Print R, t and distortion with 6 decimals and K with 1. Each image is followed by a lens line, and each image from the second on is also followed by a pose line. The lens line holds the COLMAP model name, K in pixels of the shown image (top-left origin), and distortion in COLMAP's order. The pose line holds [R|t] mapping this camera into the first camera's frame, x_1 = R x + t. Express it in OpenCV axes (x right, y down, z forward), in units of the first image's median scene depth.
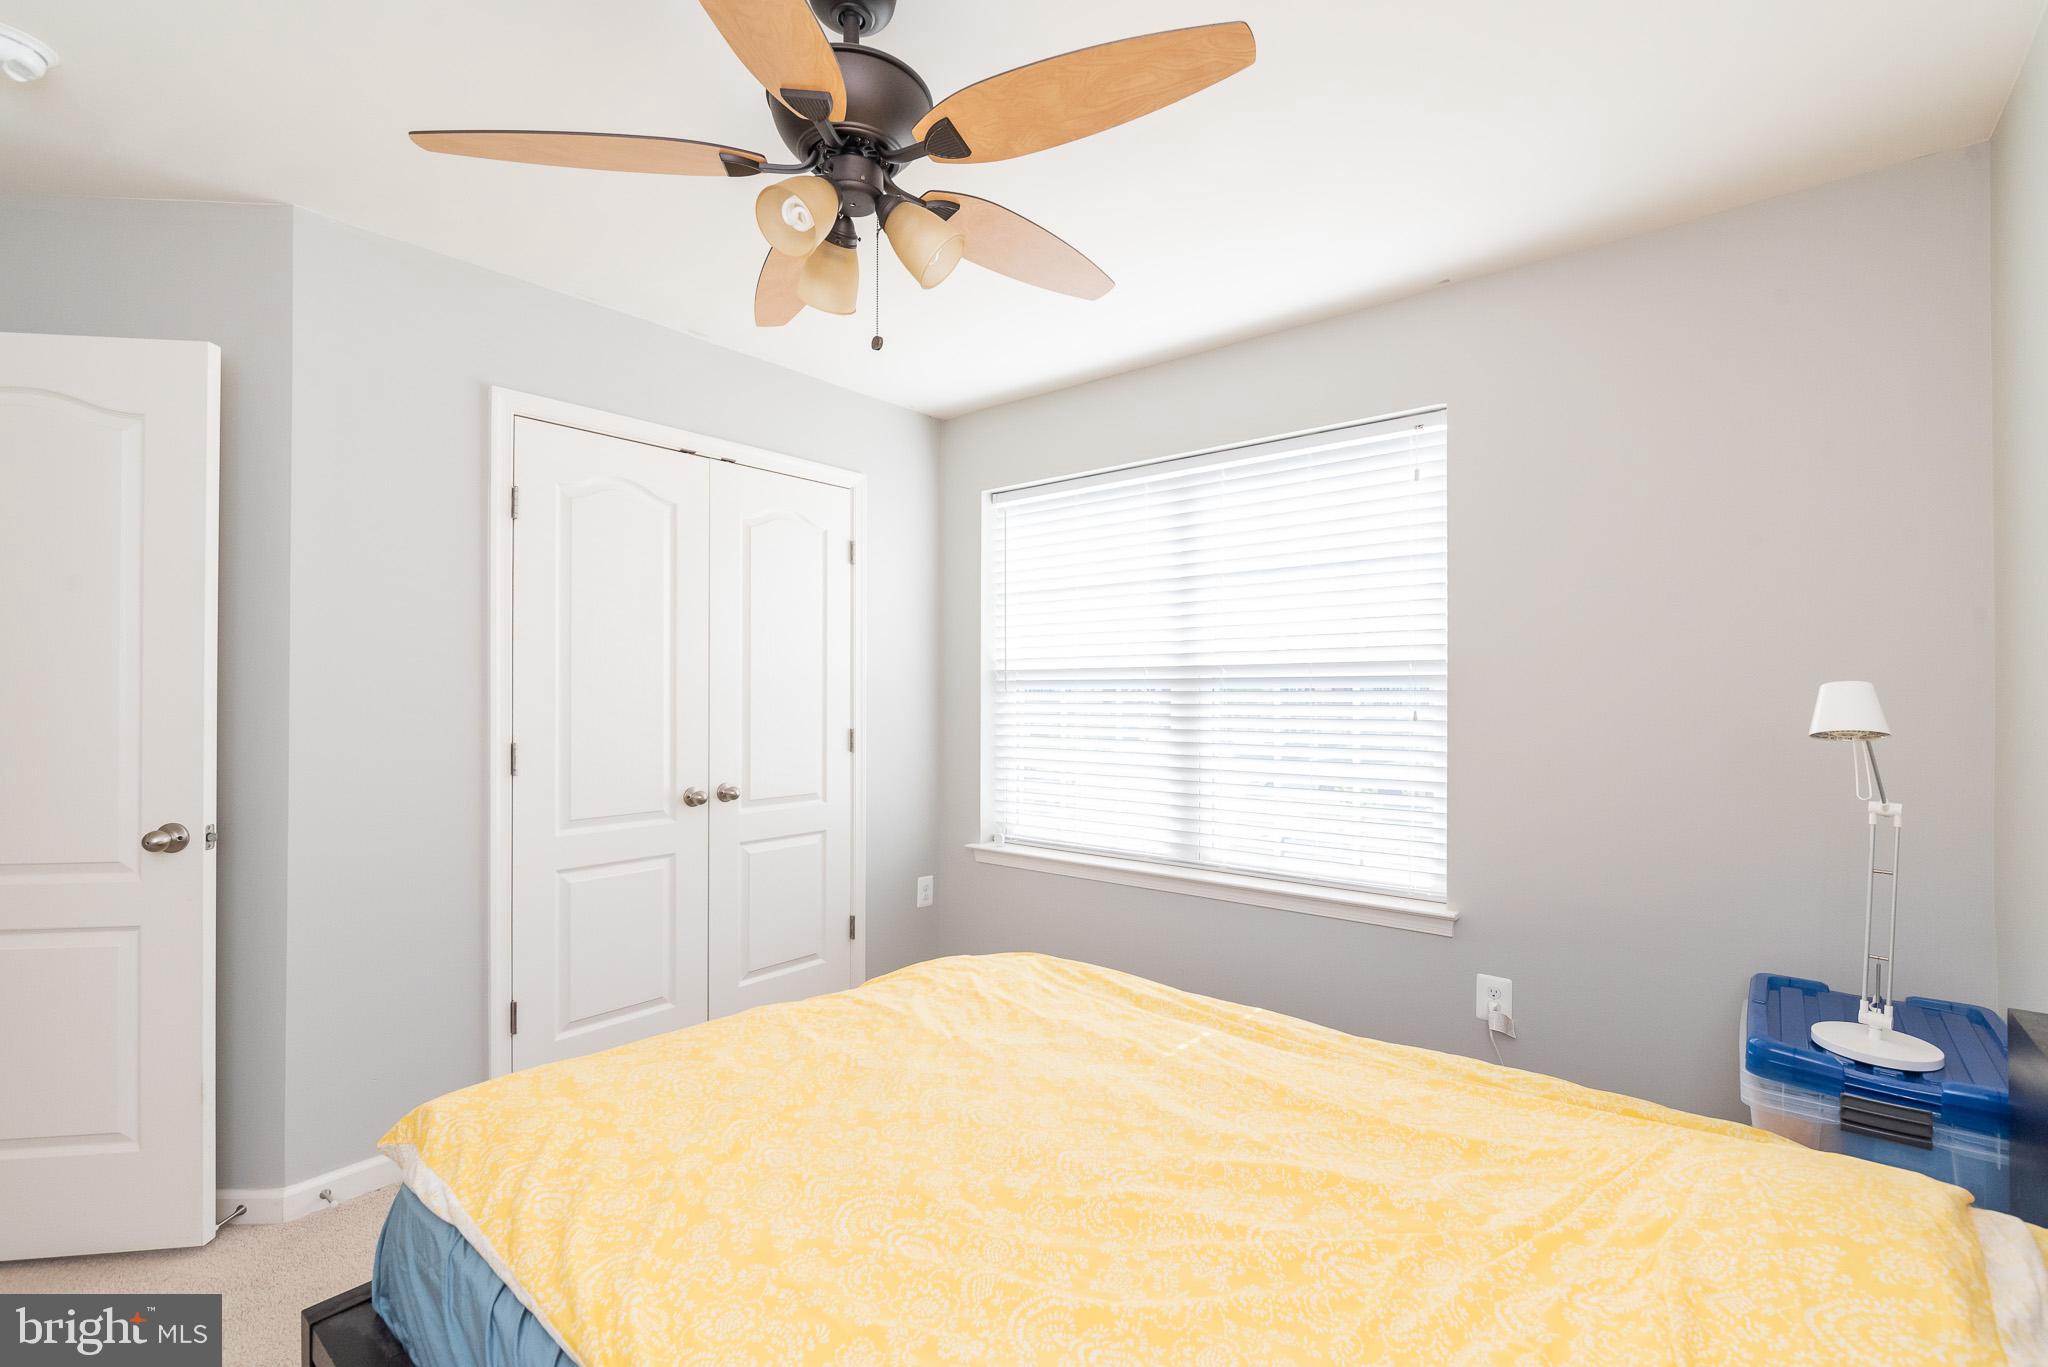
lens RADIAL K [[885.1, 0, 1024.0], [0, 885.1, 683.5], [0, 0, 1]] dist [-0.002627, -0.000341]
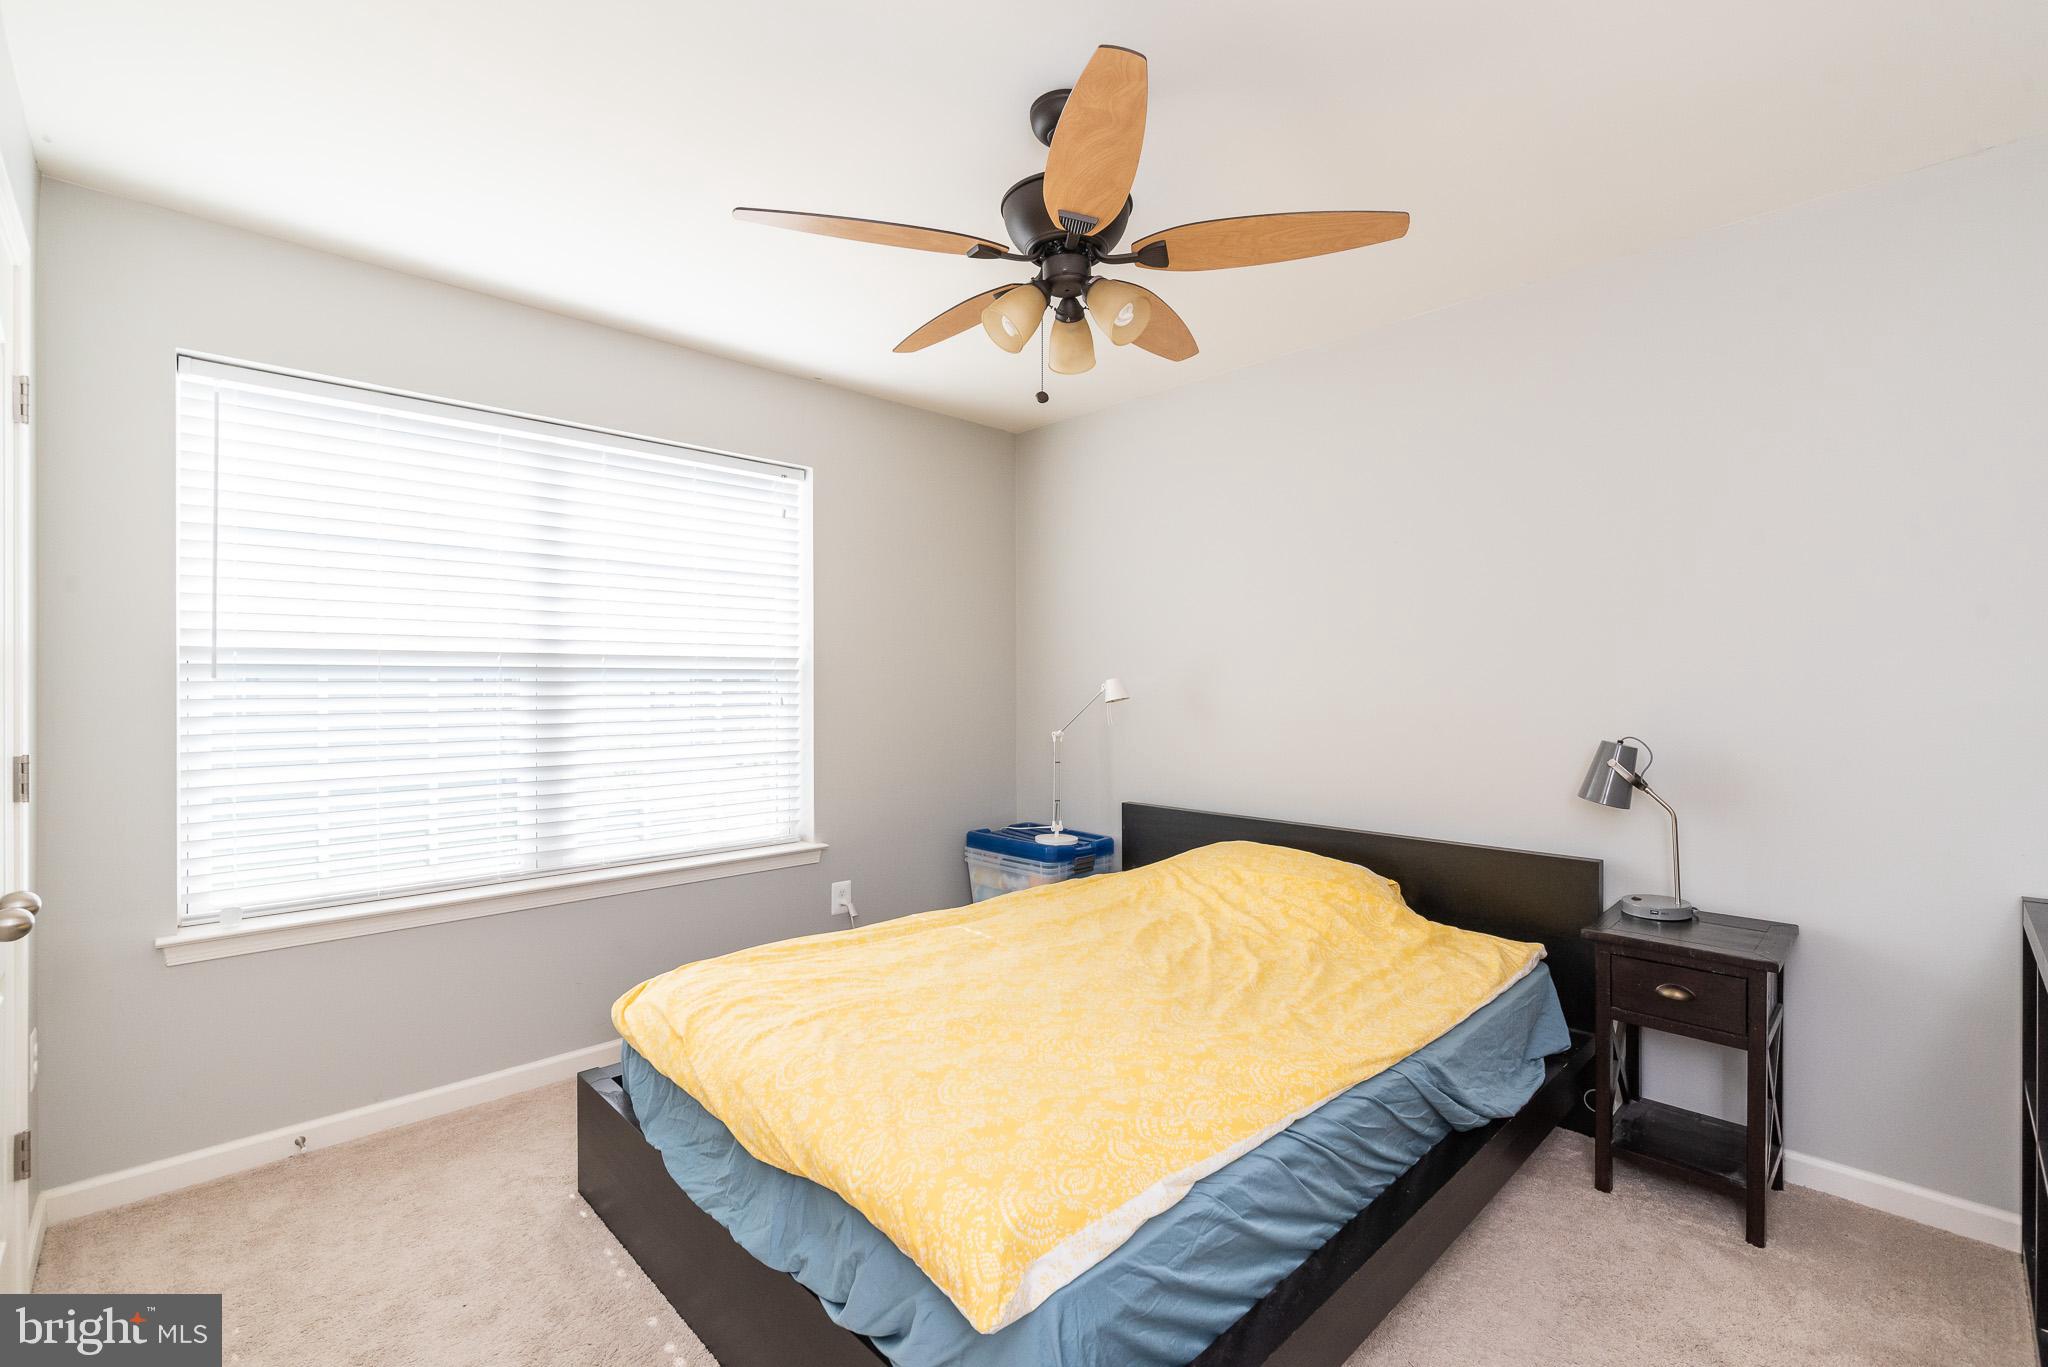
lens RADIAL K [[885.1, 0, 1024.0], [0, 885.1, 683.5], [0, 0, 1]] dist [-0.002627, -0.000341]
pose [[0.121388, 0.001553, 0.992604, -0.829709], [-0.009714, 0.999953, -0.000377, 0.008127], [-0.992558, -0.009596, 0.121397, 0.520401]]
